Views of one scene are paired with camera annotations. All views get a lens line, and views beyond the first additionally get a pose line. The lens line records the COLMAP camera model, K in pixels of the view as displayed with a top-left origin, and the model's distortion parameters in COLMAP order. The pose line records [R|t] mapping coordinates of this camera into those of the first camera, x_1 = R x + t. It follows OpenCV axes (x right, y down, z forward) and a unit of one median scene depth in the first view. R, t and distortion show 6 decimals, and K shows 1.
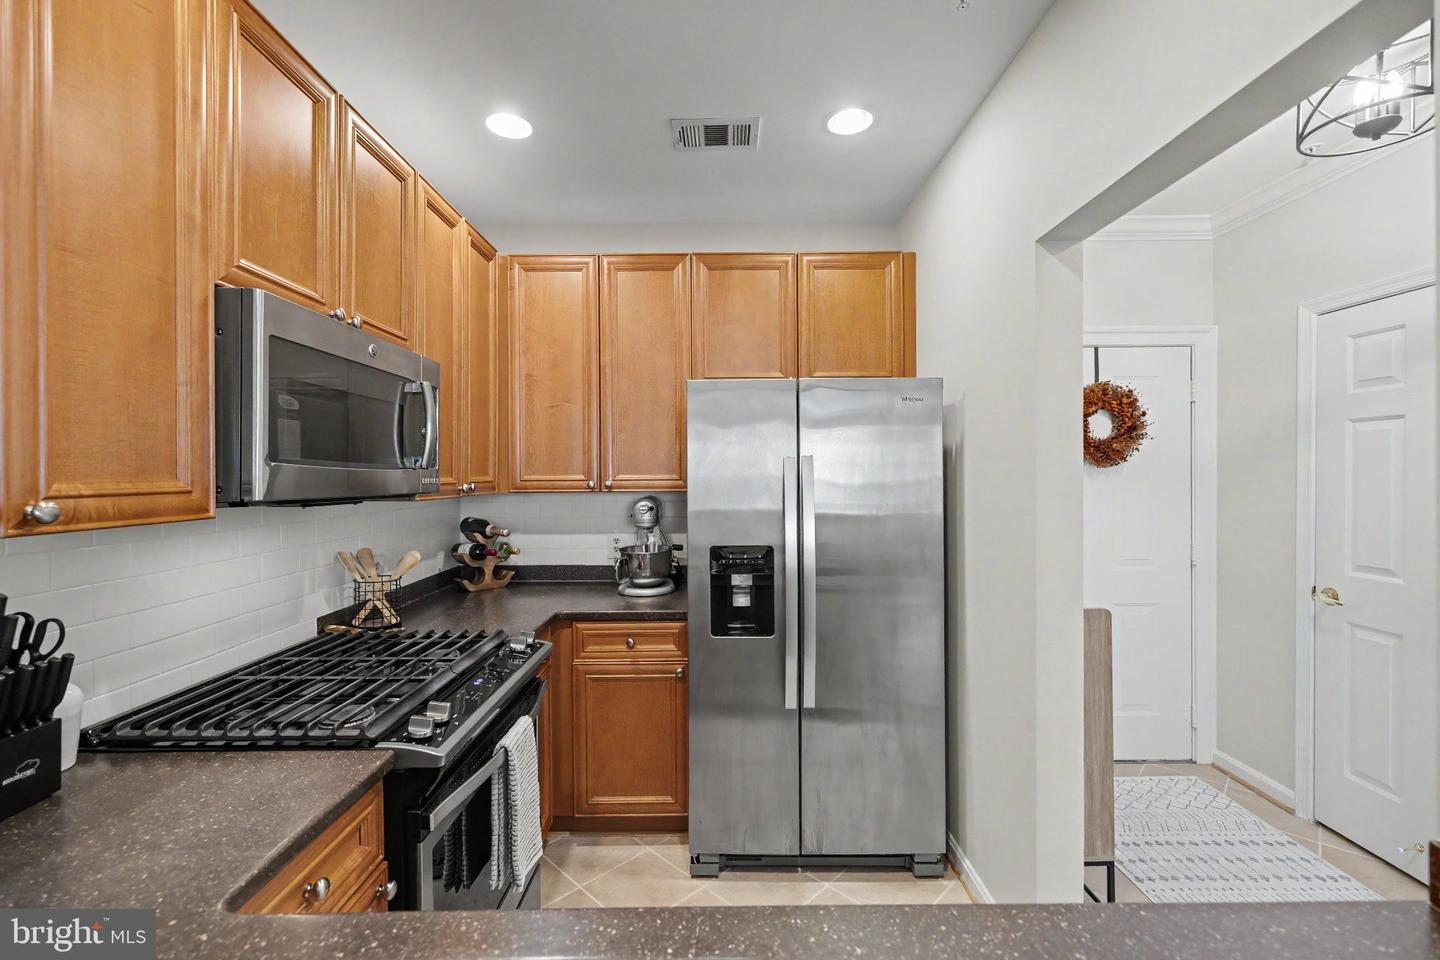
lens RADIAL K [[610.1, 0, 721.6], [0, 610.1, 474.8], [0, 0, 1]] dist [0.000450, 0.000325]
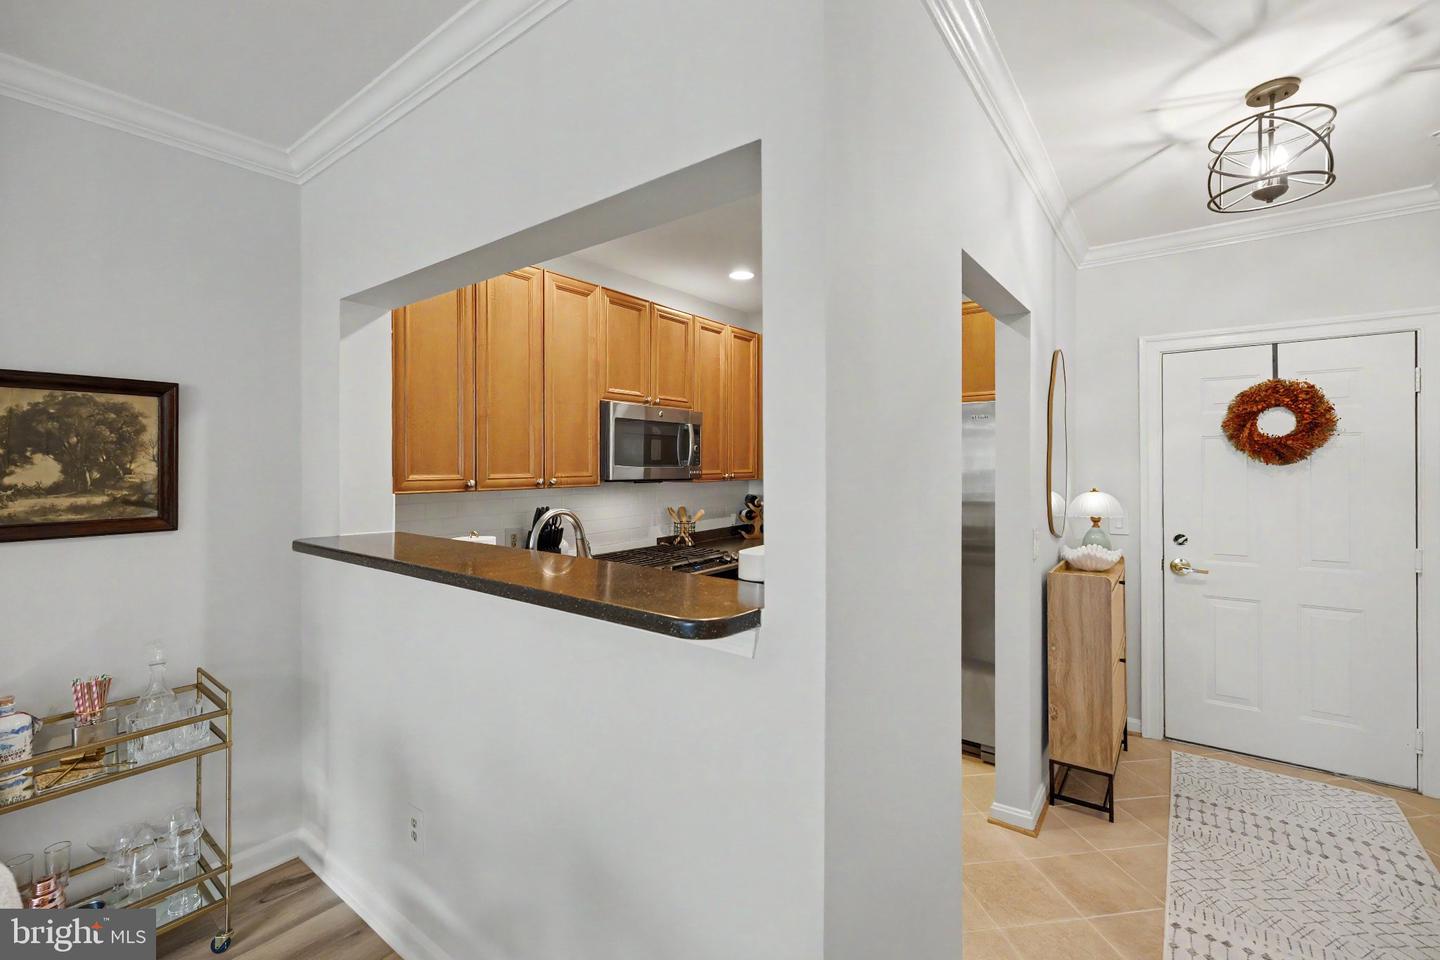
lens RADIAL K [[613.9, 0, 720.7], [0, 613.9, 461.2], [0, 0, 1]] dist [-0.000127, -0.000063]
pose [[0.797125, 0.000148, -0.603815, 0.688484], [-0.001761, 0.999996, -0.002081, -0.019229], [0.603812, 0.002722, 0.797122, -0.473685]]
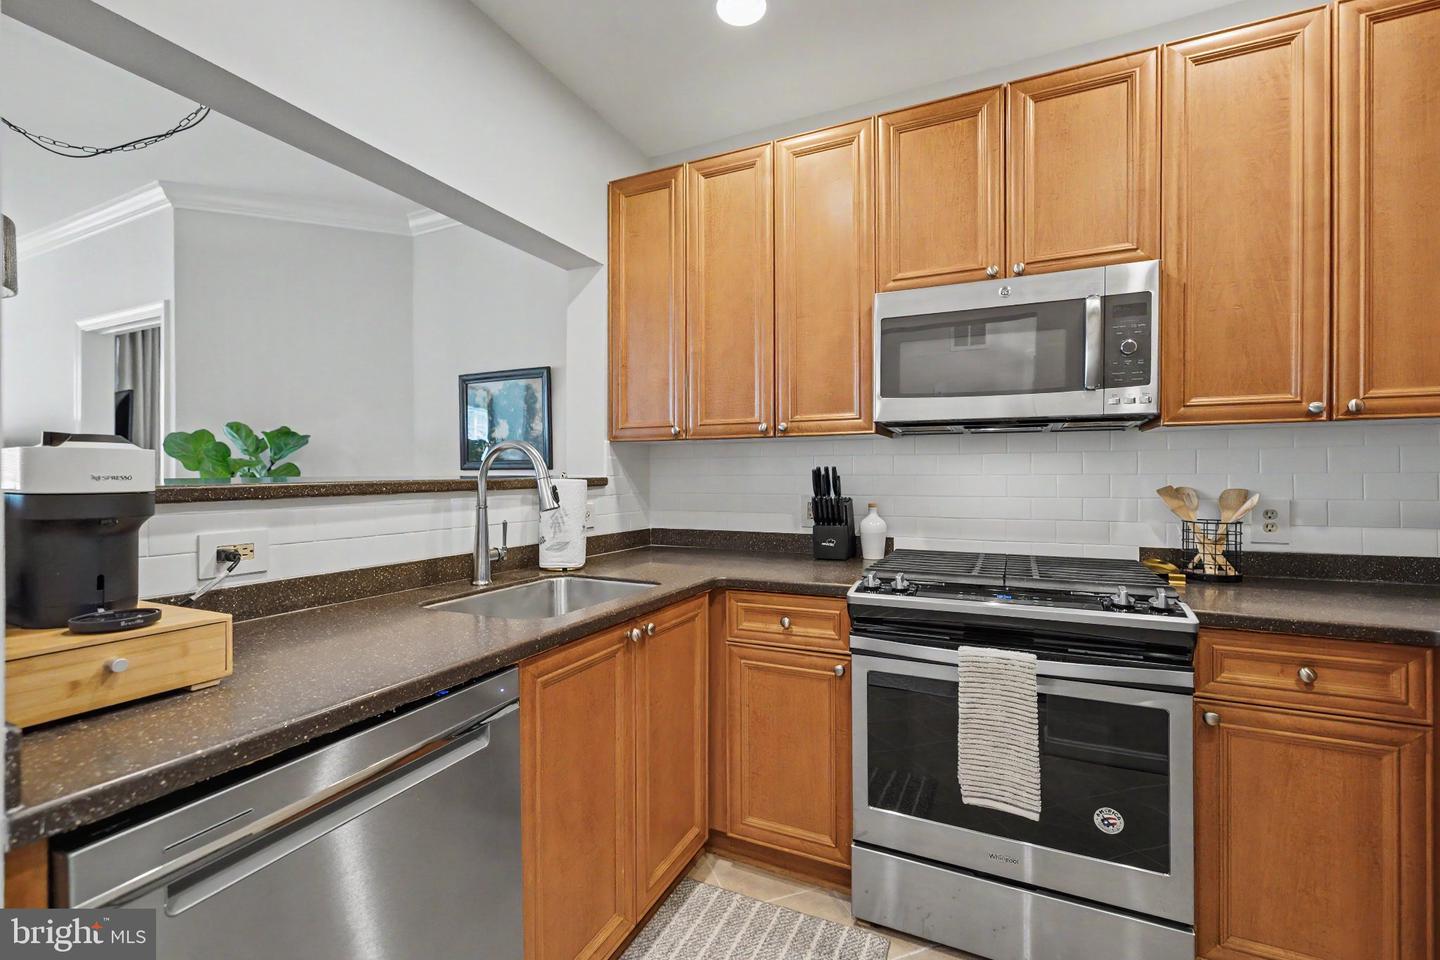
lens RADIAL K [[613.4, 0, 727.3], [0, 613.4, 474.5], [0, 0, 1]] dist [0.000306, 0.000080]
pose [[-0.426841, 0.004553, -0.904315, 0.500020], [0.002662, 0.999989, 0.003778, 0.096691], [0.904323, -0.000794, -0.426848, 0.733159]]
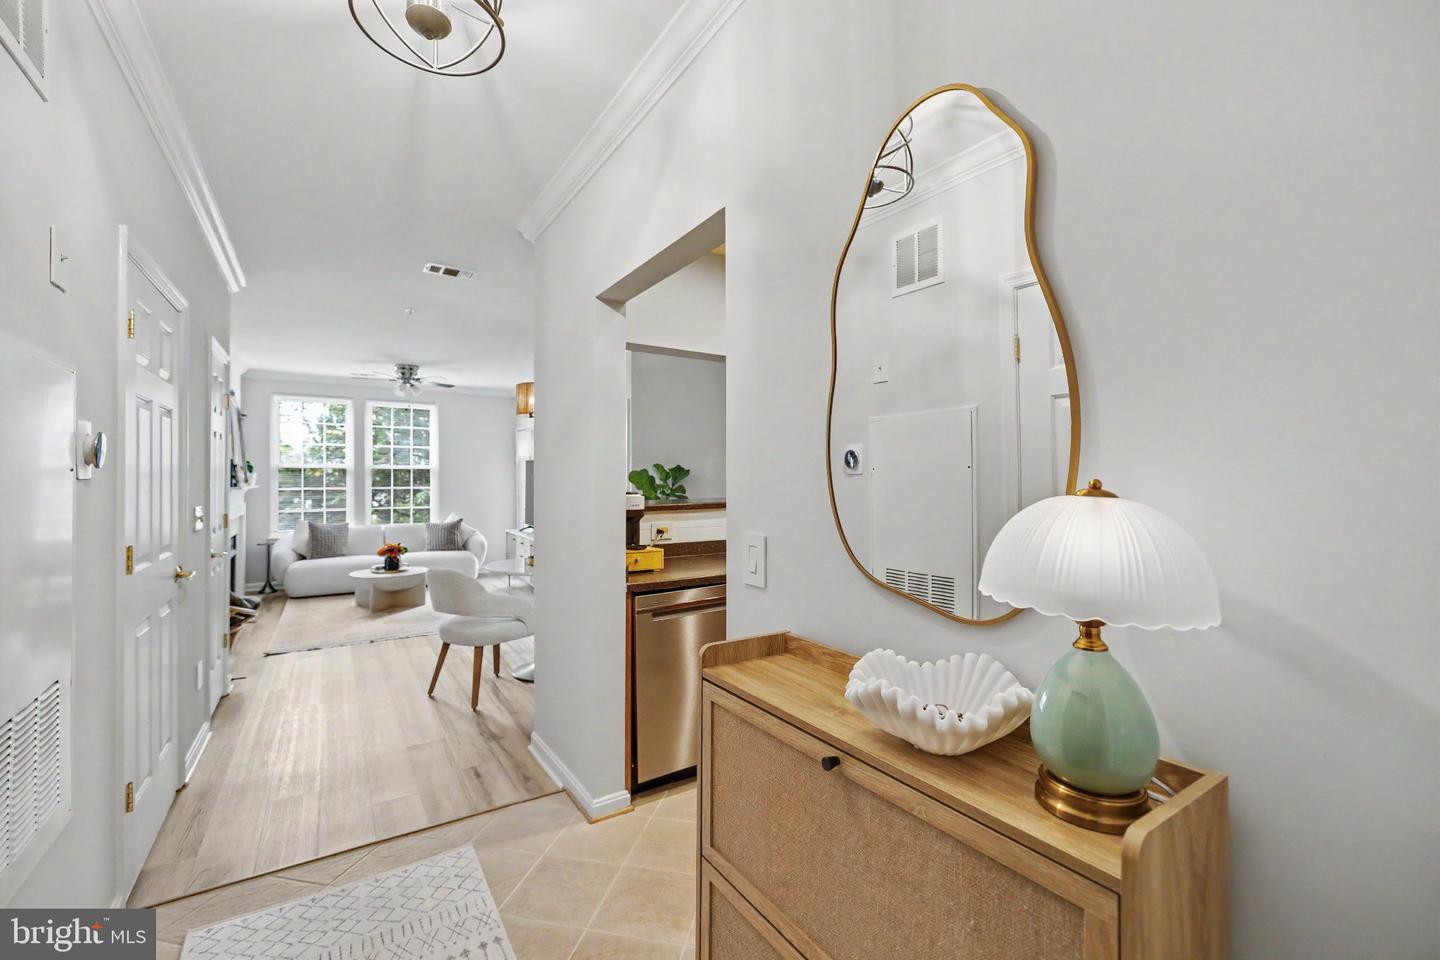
lens RADIAL K [[613.4, 0, 727.3], [0, 613.4, 474.5], [0, 0, 1]] dist [0.000306, 0.000080]
pose [[-0.835615, 0.000519, -0.549315, 0.878385], [0.003515, 0.999984, -0.004402, 0.038896], [0.549304, -0.005609, -0.835604, 1.431591]]
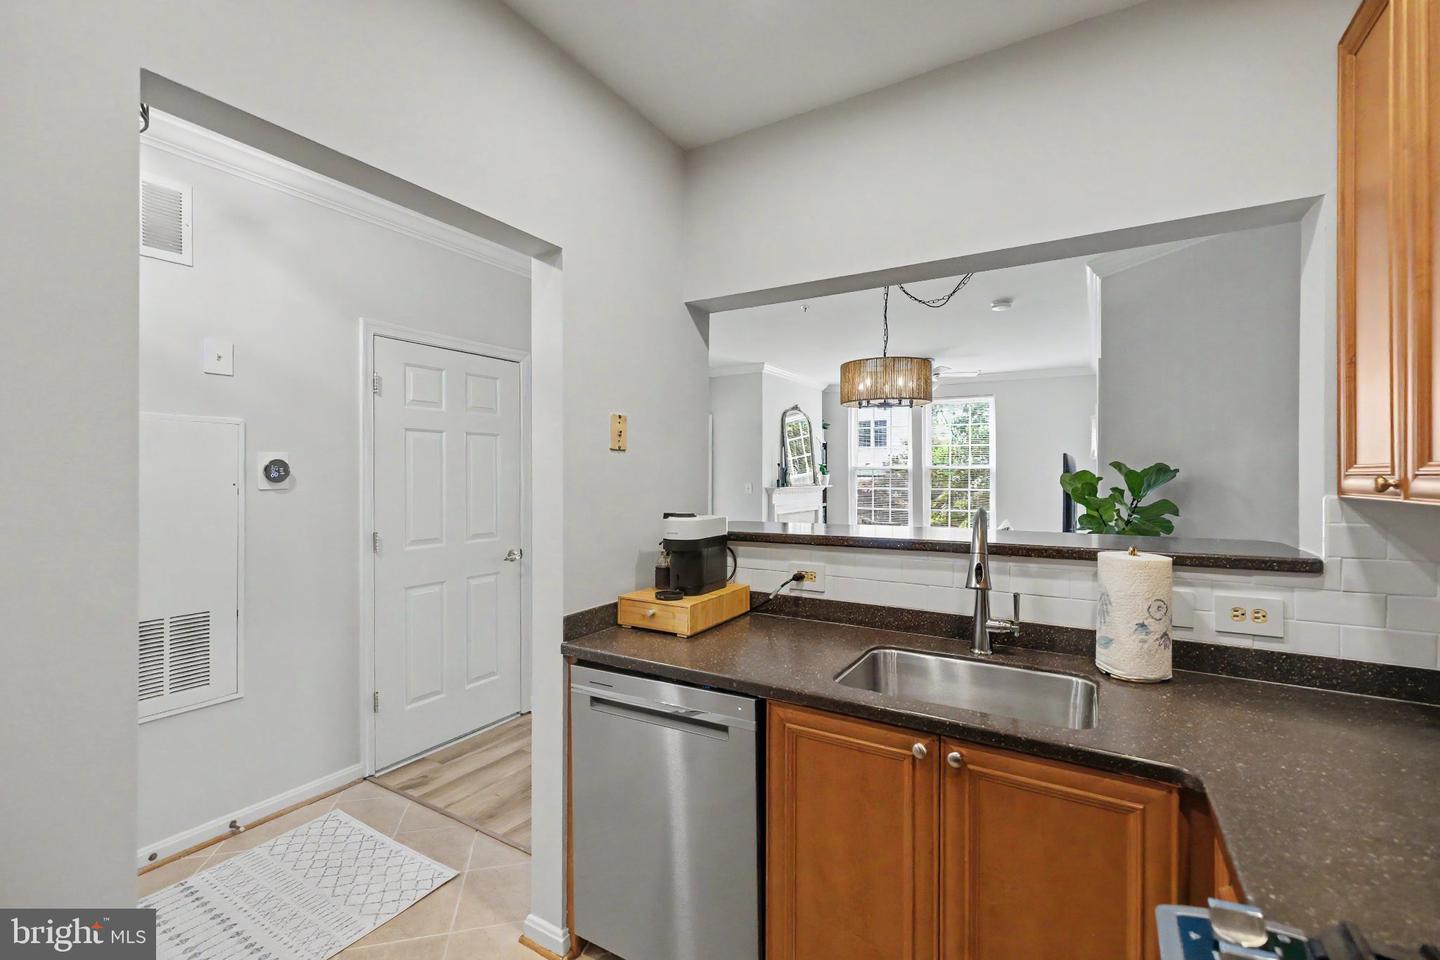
lens RADIAL K [[618.3, 0, 720.6], [0, 618.3, 476.1], [0, 0, 1]] dist [0.000777, 0.000120]
pose [[-0.856473, 0.001364, 0.516190, -0.227269], [0.001615, 0.999999, 0.000038, 0.013754], [-0.516190, 0.000866, -0.856474, 0.957918]]
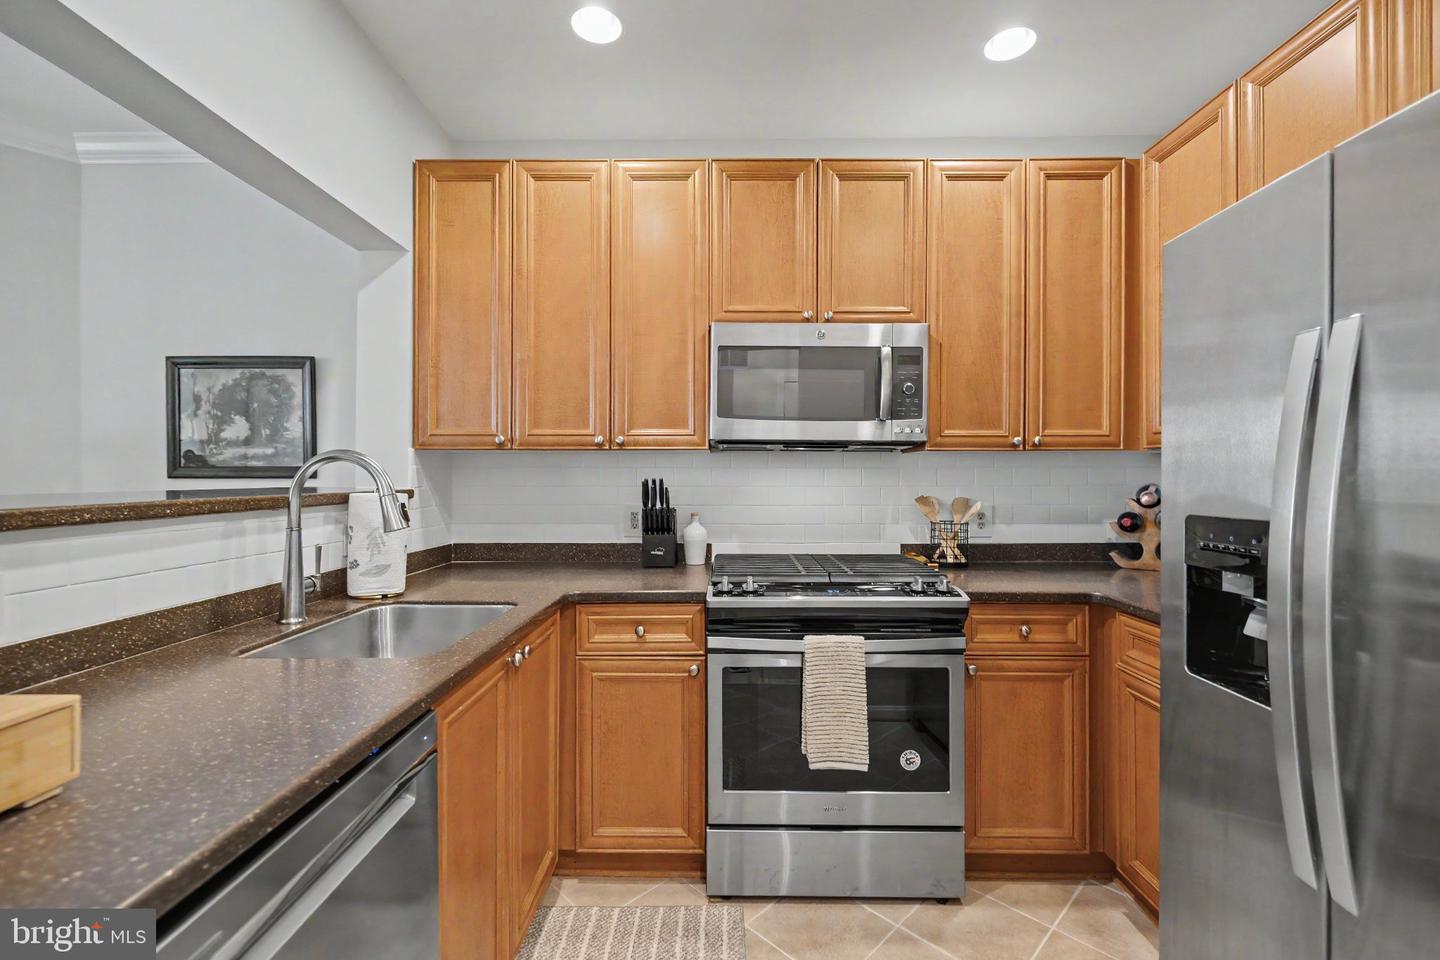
lens RADIAL K [[610.1, 0, 721.6], [0, 610.1, 474.8], [0, 0, 1]] dist [0.000450, 0.000325]
pose [[-0.010115, -0.000559, -0.999949, 0.573013], [-0.002906, 0.999996, -0.000530, 0.080923], [0.999945, 0.002900, -0.010116, 0.569567]]
